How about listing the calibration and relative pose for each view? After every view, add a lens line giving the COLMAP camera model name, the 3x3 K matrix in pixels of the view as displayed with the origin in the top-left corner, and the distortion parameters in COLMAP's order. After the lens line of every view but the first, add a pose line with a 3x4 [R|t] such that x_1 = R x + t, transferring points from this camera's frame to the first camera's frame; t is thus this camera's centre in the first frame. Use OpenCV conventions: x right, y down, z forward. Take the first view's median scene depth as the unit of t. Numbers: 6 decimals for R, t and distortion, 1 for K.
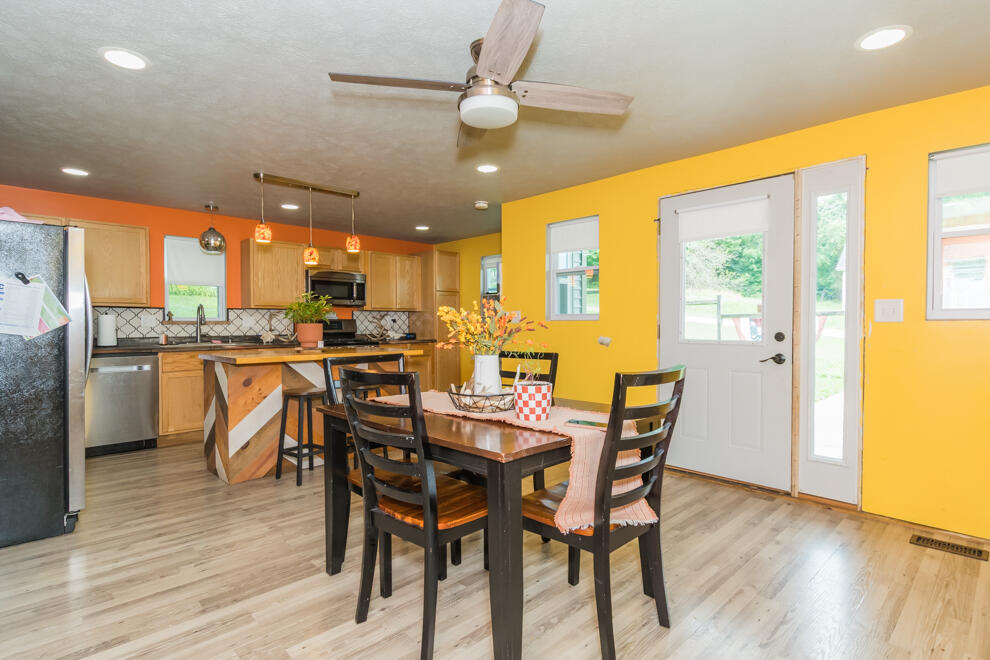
lens RADIAL K [[504.0, 0, 498.4], [0, 504.0, 332.9], [0, 0, 1]] dist [0.002405, -0.000278]
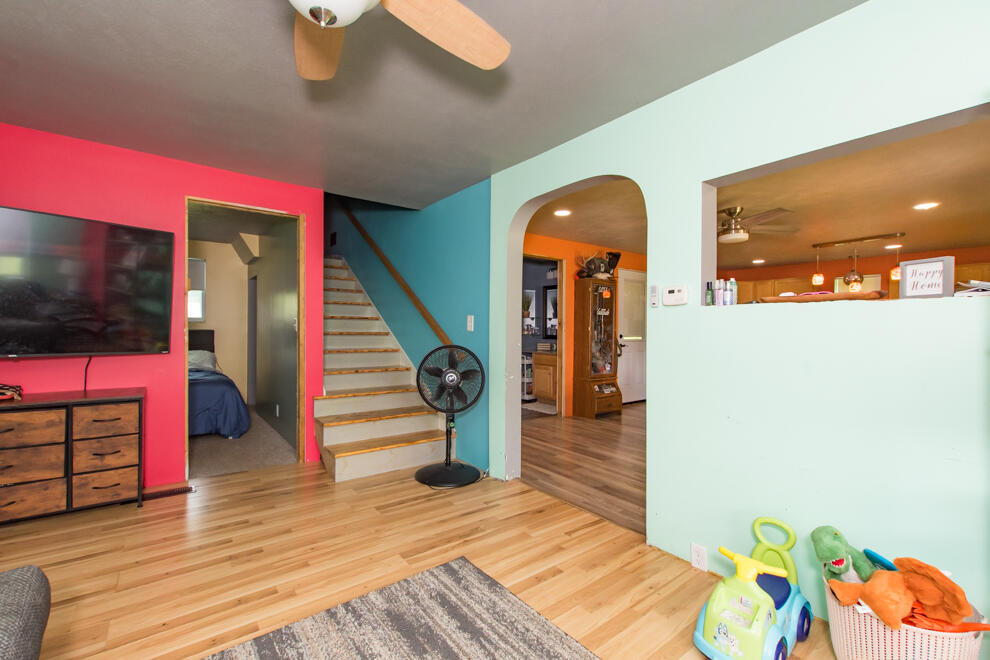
lens RADIAL K [[430.3, 0, 493.5], [0, 430.3, 324.7], [0, 0, 1]] dist [0.004874, -0.002536]
pose [[-0.111384, -0.010883, -0.993718, 0.835677], [-0.022375, 0.999714, -0.008440, -0.006738], [0.993526, 0.021294, -0.111595, 0.067040]]
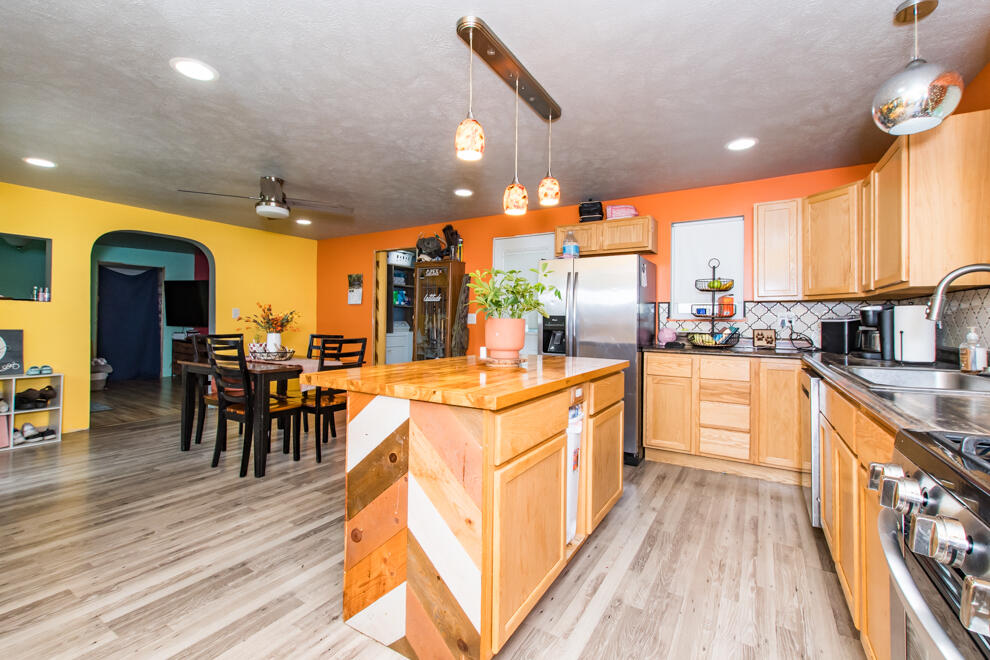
lens RADIAL K [[430.3, 0, 492.2], [0, 430.3, 321.8], [0, 0, 1]] dist [0.004874, -0.002536]
pose [[-0.968017, -0.008750, -0.250733, -0.187051], [-0.012706, 0.999819, 0.014161, -0.016594], [0.250564, 0.016894, -0.967953, 1.205032]]
